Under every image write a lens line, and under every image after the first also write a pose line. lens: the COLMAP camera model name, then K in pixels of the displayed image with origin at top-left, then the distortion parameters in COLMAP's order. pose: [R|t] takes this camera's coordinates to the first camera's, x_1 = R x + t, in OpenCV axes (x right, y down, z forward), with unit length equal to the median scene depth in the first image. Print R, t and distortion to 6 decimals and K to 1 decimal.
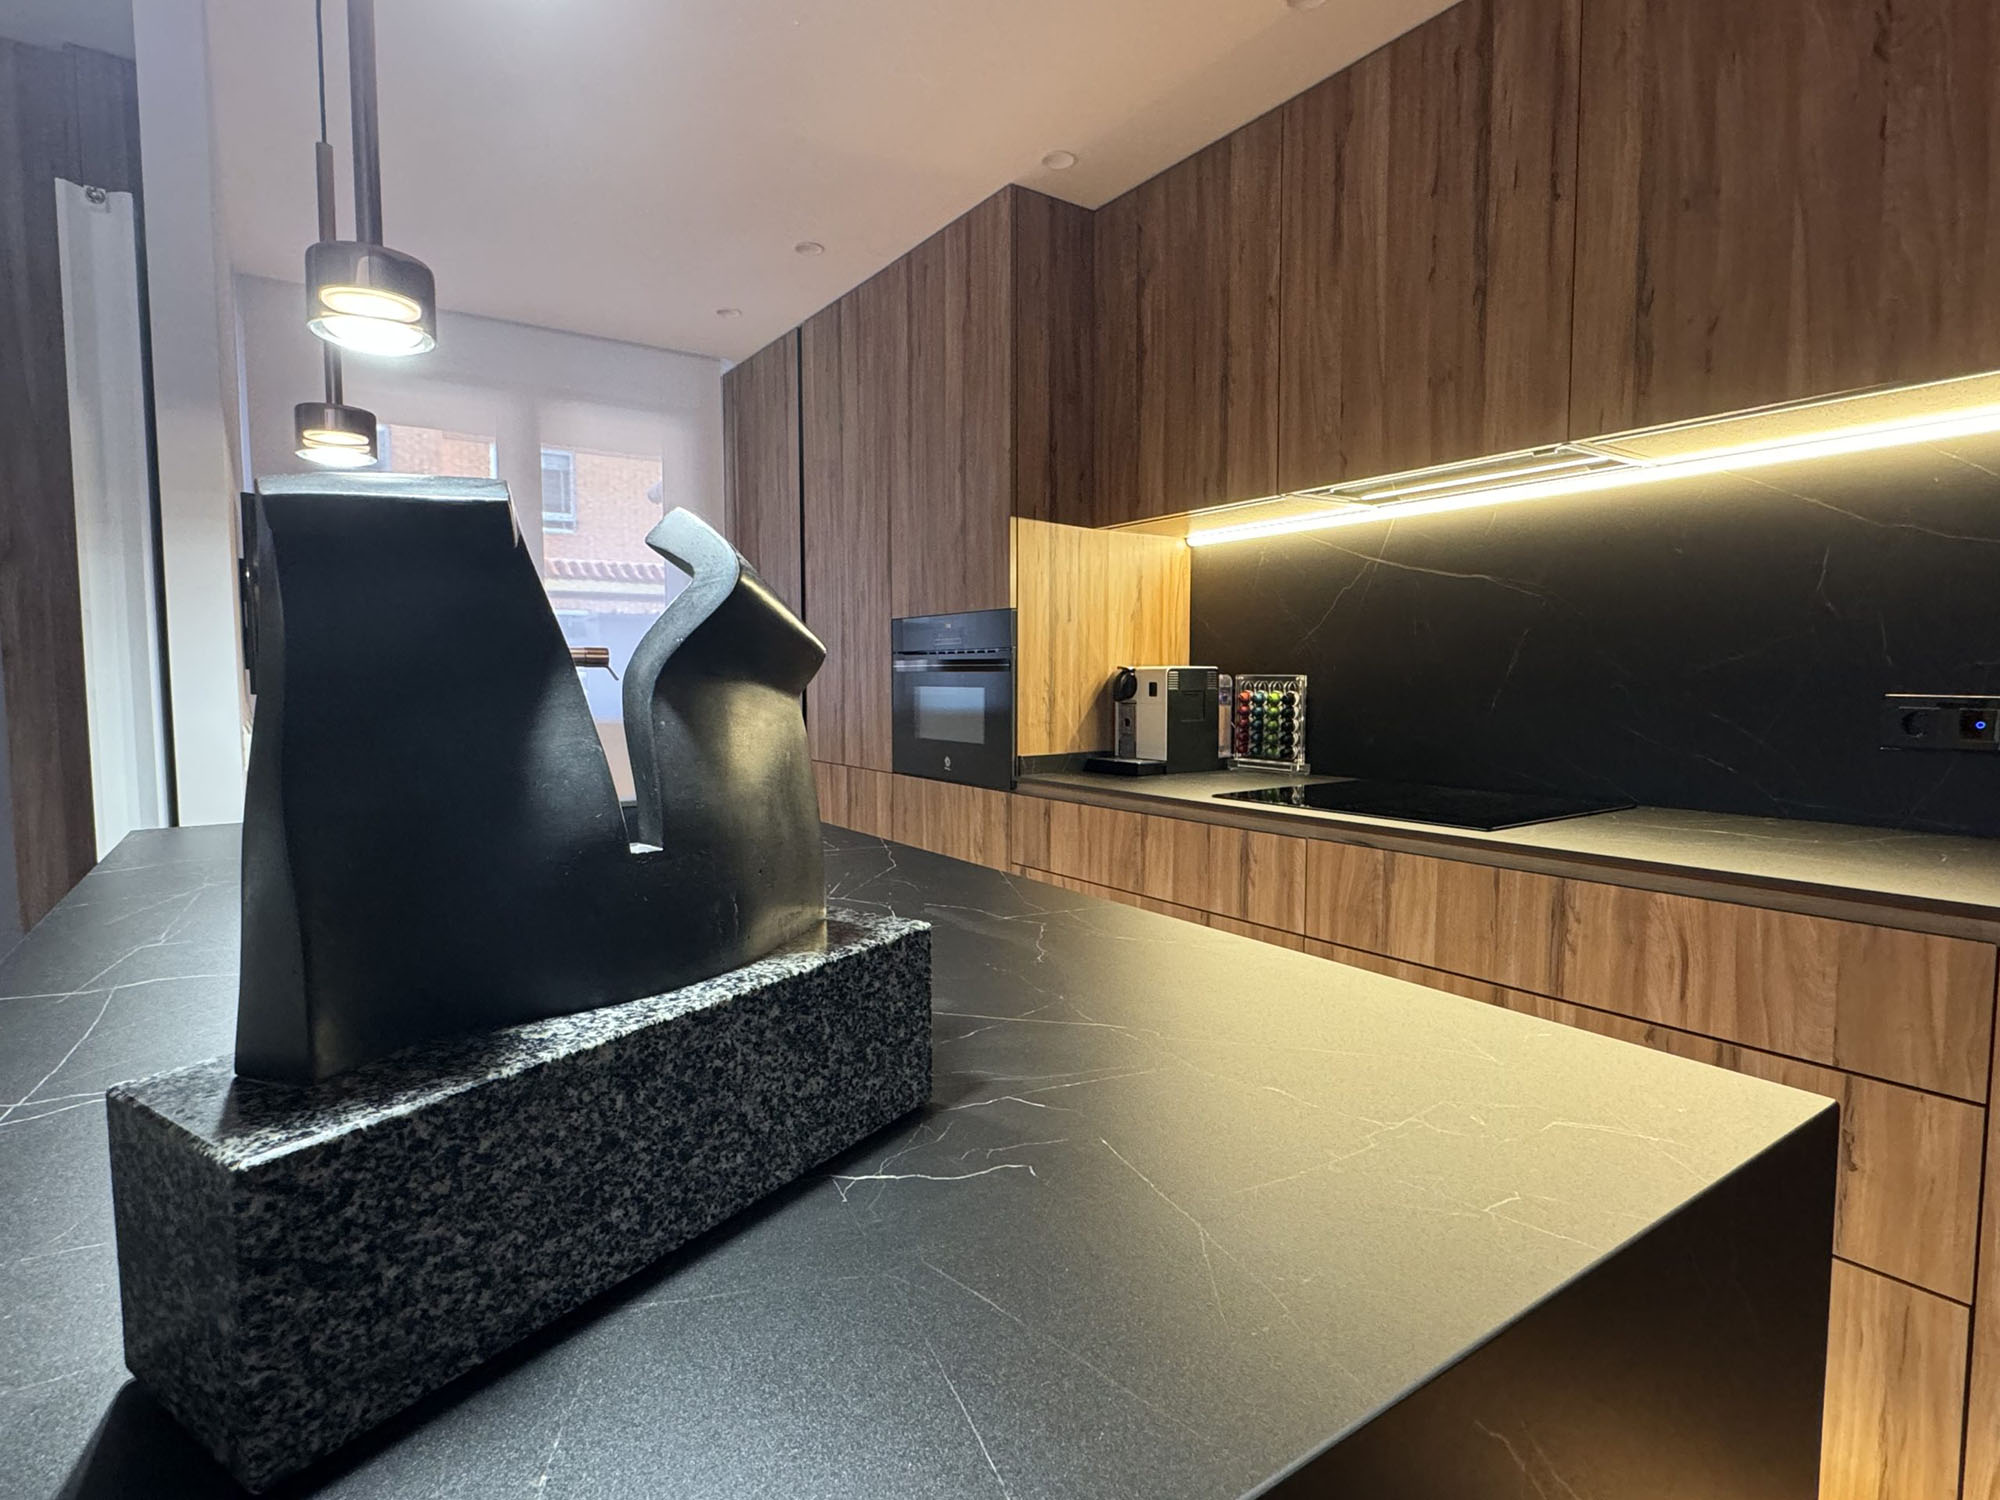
lens RADIAL K [[1009.5, 0, 1000.0], [0, 1009.5, 750.0], [0, 0, 1]] dist [-0.001247, 0.000764]
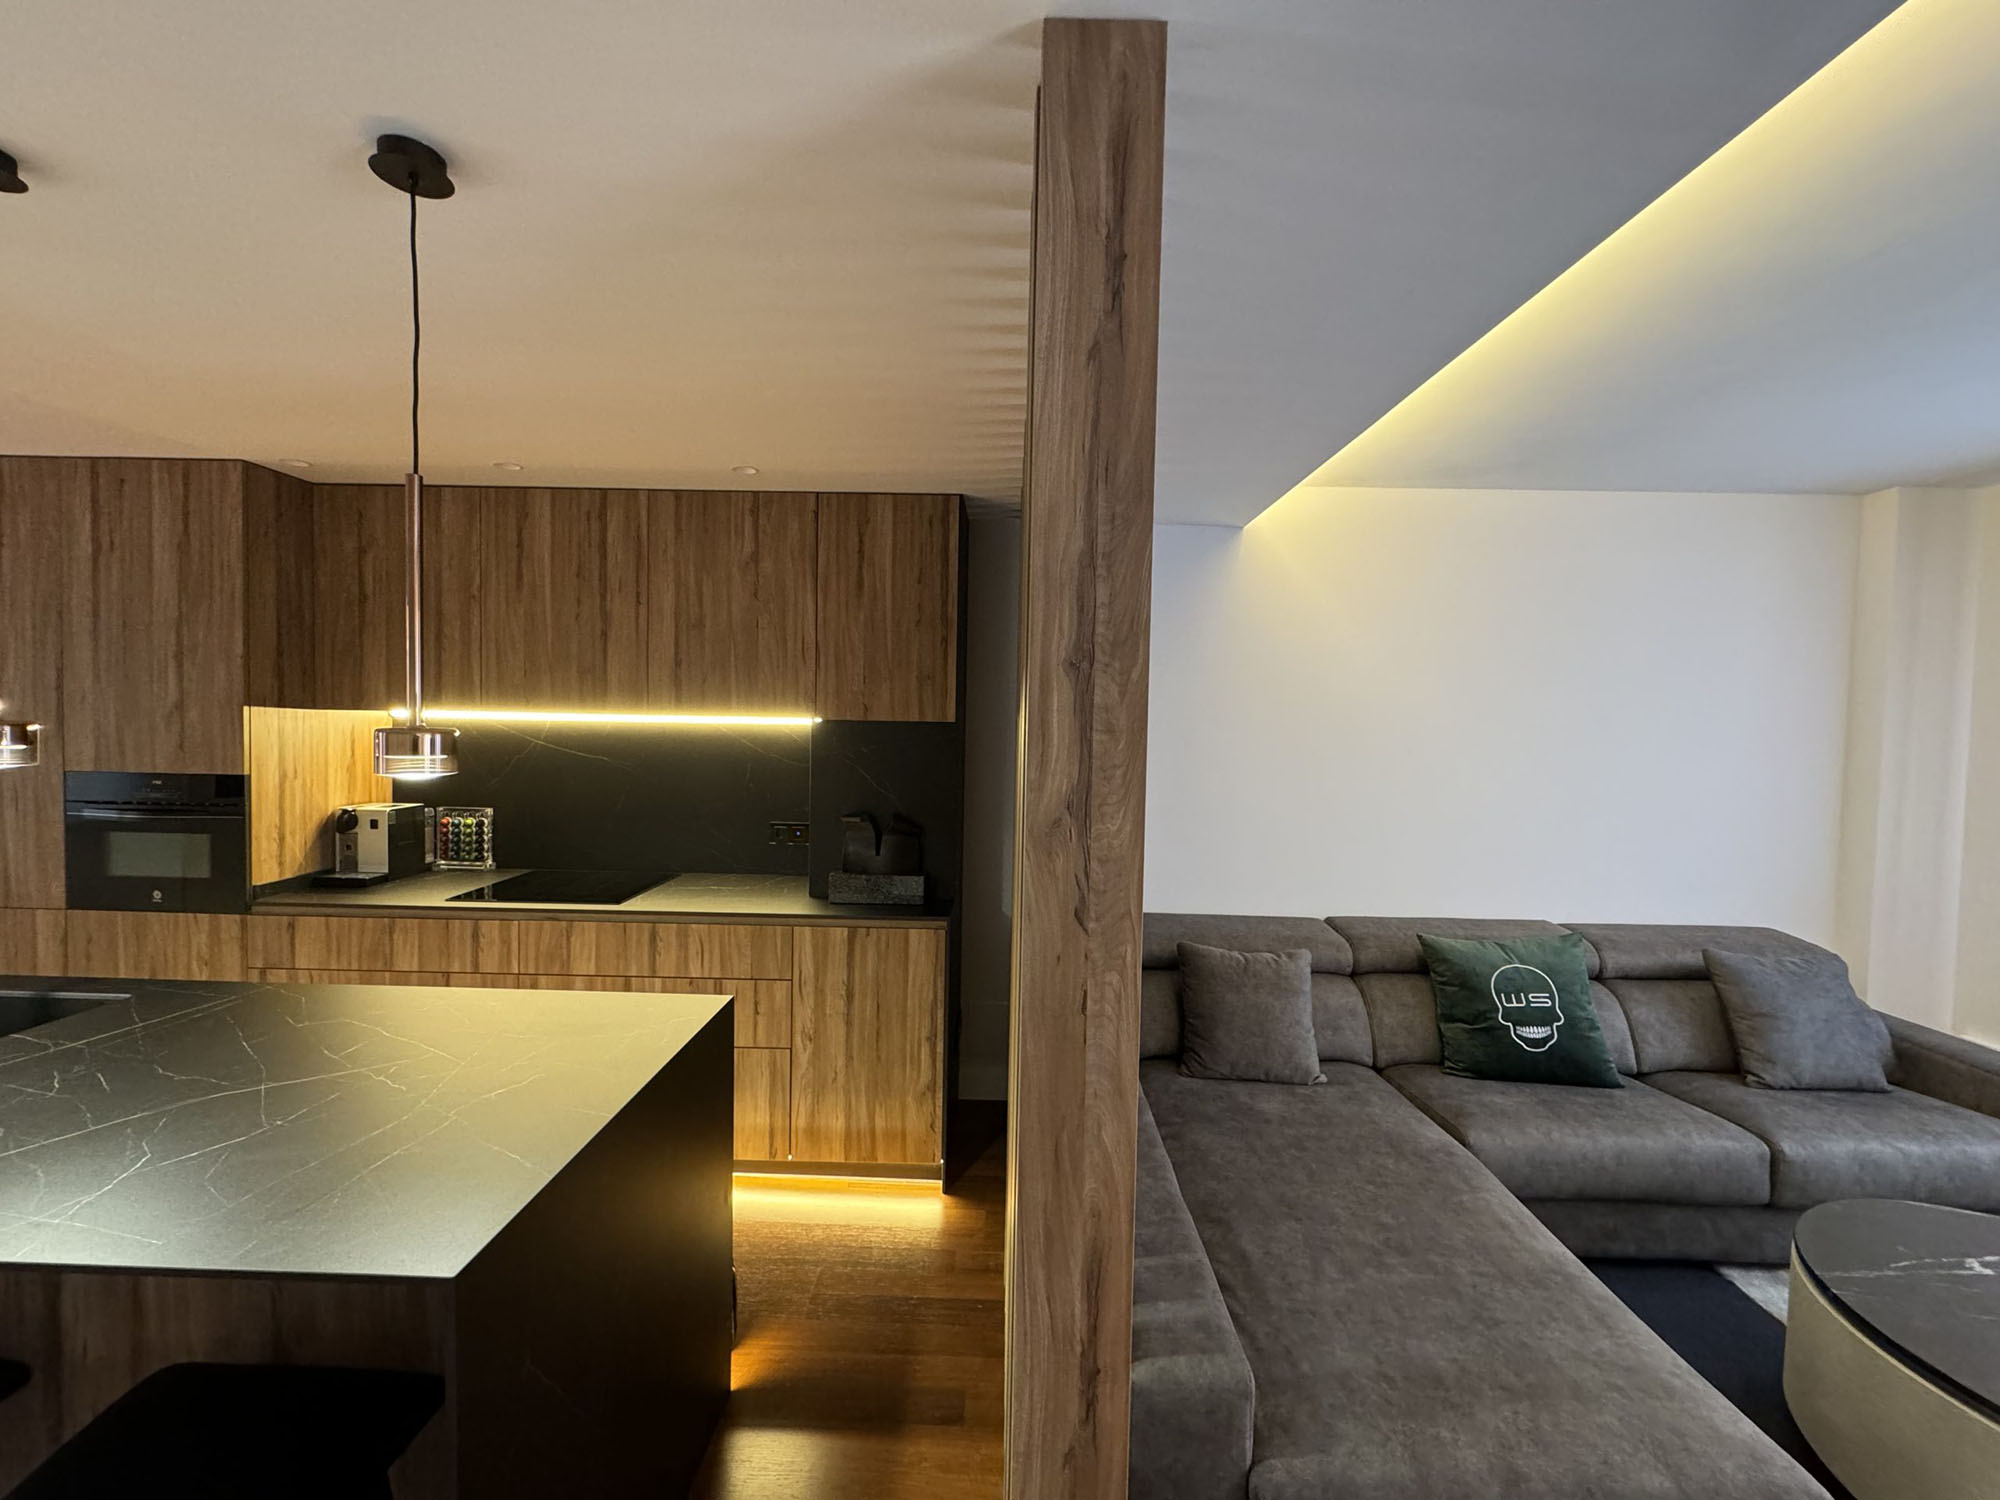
lens RADIAL K [[794.8, 0, 1000.0], [0, 794.8, 750.0], [0, 0, 1]] dist [-0.002768, -0.000192]
pose [[0.583653, -0.014665, 0.811871, -0.252181], [0.036590, 0.999296, -0.008254, -0.127513], [-0.811178, 0.034524, 0.583779, -0.400528]]
